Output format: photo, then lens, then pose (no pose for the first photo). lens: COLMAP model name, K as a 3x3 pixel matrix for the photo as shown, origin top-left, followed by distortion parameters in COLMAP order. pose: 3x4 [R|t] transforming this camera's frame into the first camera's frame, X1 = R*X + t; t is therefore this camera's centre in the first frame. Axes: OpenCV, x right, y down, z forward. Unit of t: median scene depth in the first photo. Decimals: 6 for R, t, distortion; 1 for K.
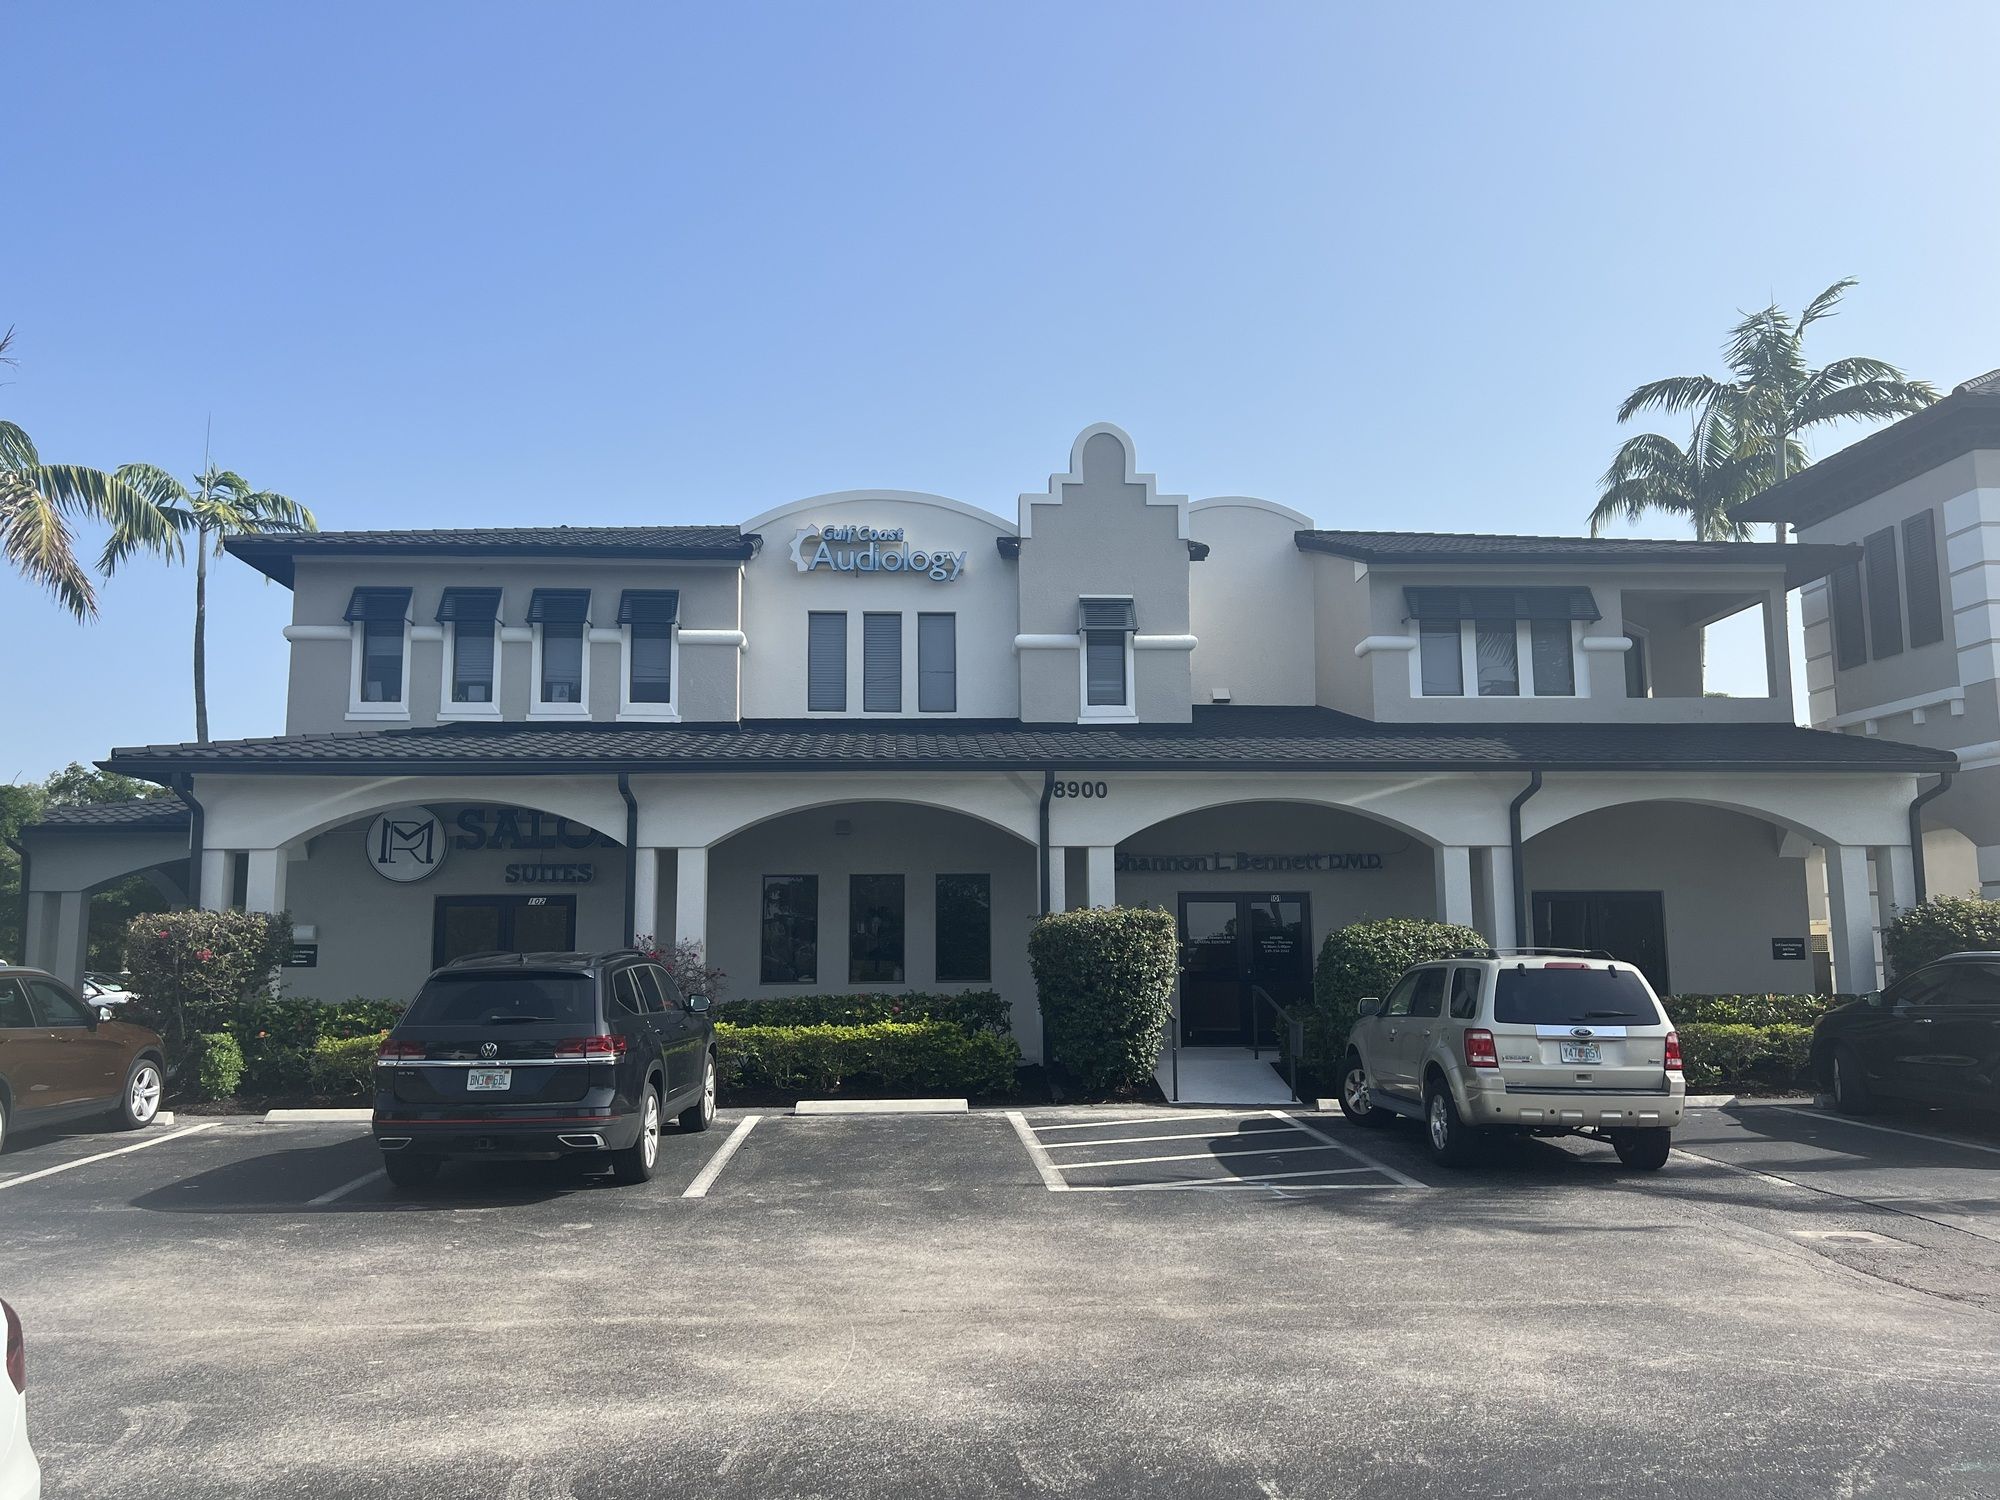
lens RADIAL K [[1499.1, 0, 1000.0], [0, 1499.1, 750.0], [0, 0, 1]] dist [0.101253, -0.112081]
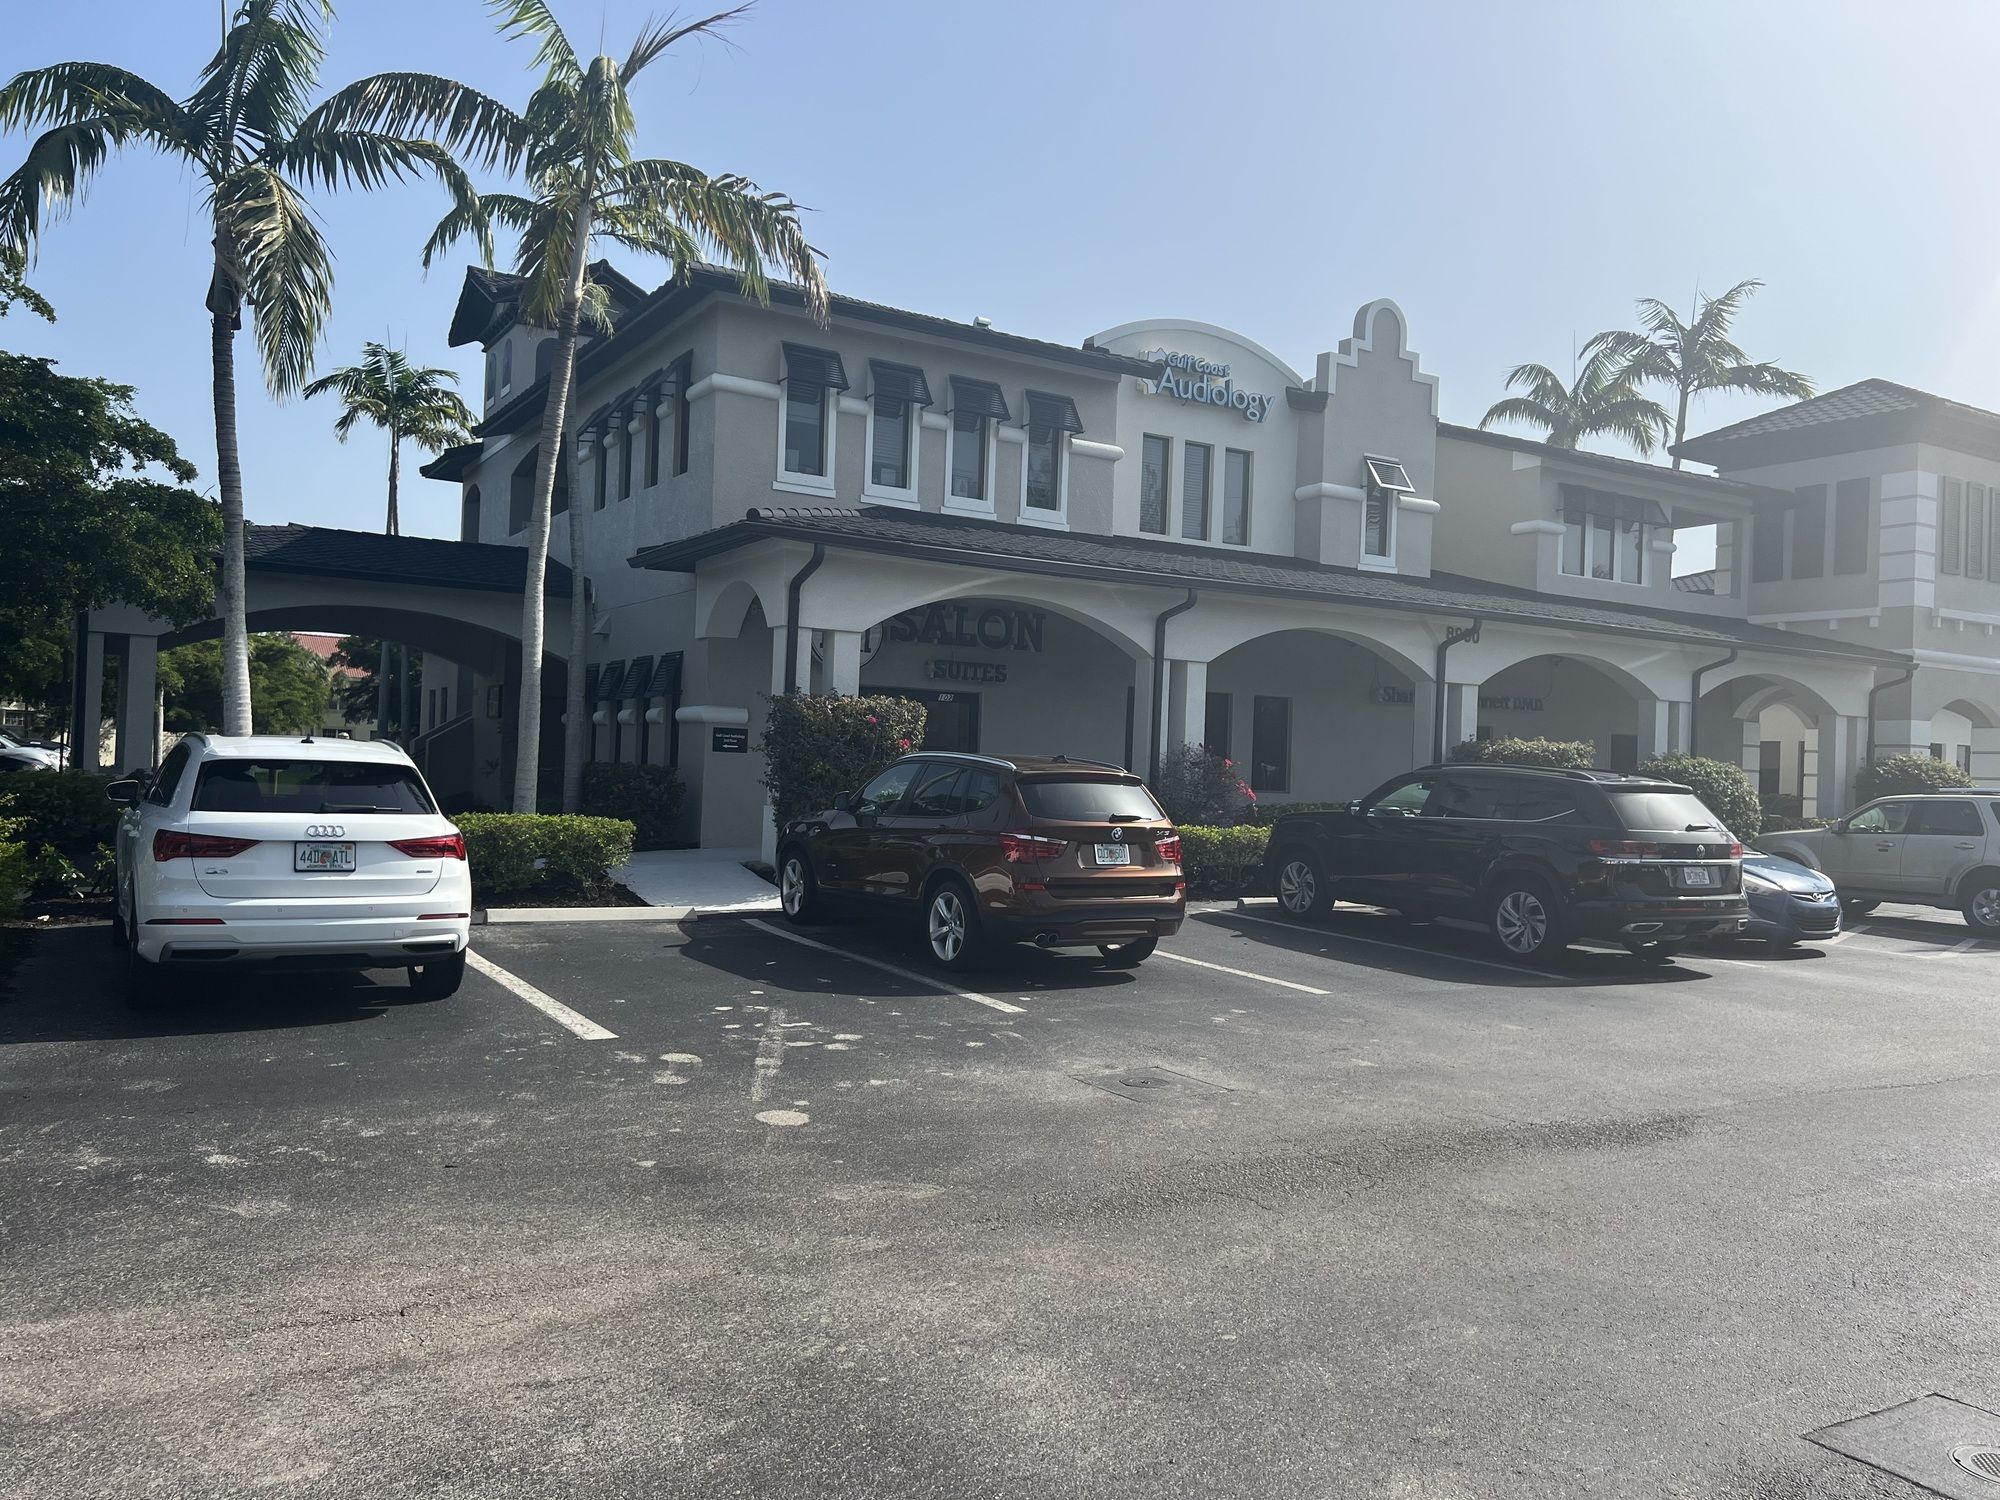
lens RADIAL K [[1499.1, 0, 1000.0], [0, 1499.1, 750.0], [0, 0, 1]] dist [0.101253, -0.112081]
pose [[0.868839, 0.038838, 0.493569, -0.742105], [-0.116049, 0.985121, 0.126765, 0.003898], [-0.481302, -0.167416, 0.860419, 0.115202]]
